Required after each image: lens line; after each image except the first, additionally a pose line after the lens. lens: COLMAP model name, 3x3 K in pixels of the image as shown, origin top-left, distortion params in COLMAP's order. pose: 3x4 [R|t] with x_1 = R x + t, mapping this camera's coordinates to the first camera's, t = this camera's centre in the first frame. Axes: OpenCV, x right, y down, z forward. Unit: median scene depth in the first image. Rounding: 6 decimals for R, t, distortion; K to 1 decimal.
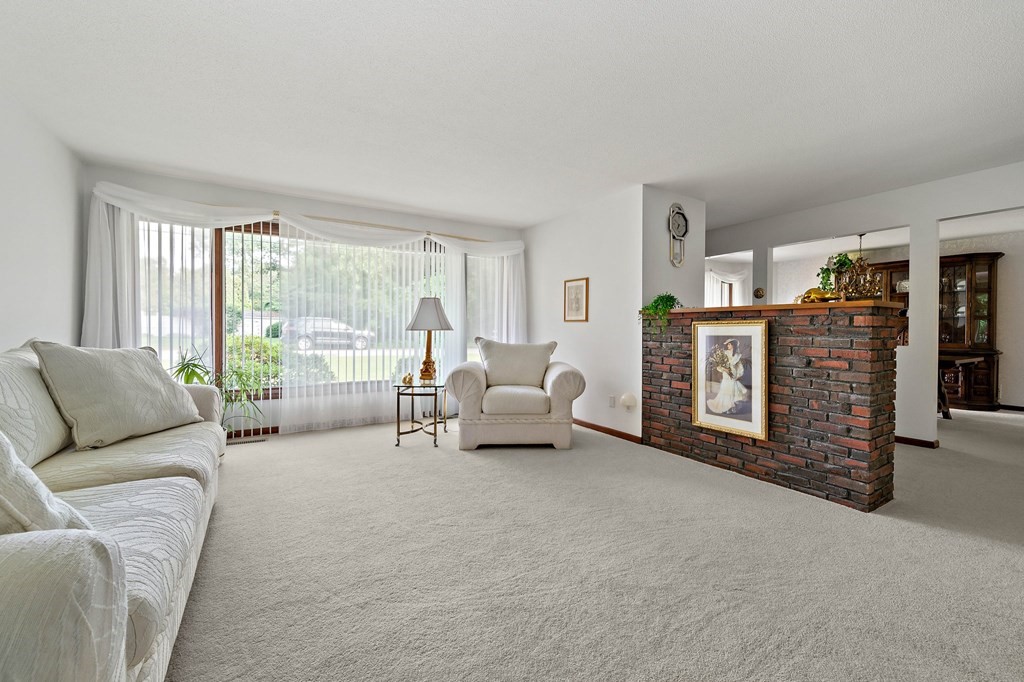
lens RADIAL K [[421.8, 0, 511.7], [0, 421.8, 336.6], [0, 0, 1]] dist [0.000397, 0.000184]
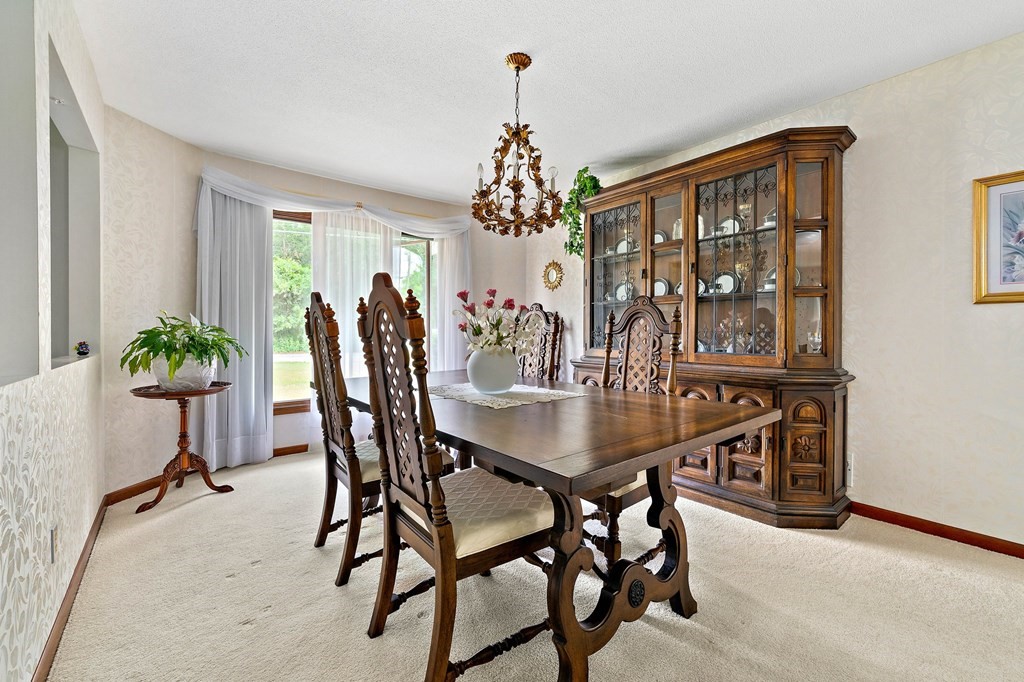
lens RADIAL K [[421.8, 0, 512.9], [0, 421.8, 335.6], [0, 0, 1]] dist [0.000397, 0.000184]
pose [[0.988543, -0.002510, 0.150920, 0.775415], [0.002785, 0.999995, -0.001610, -0.003722], [-0.150915, 0.002012, 0.988545, 0.646547]]
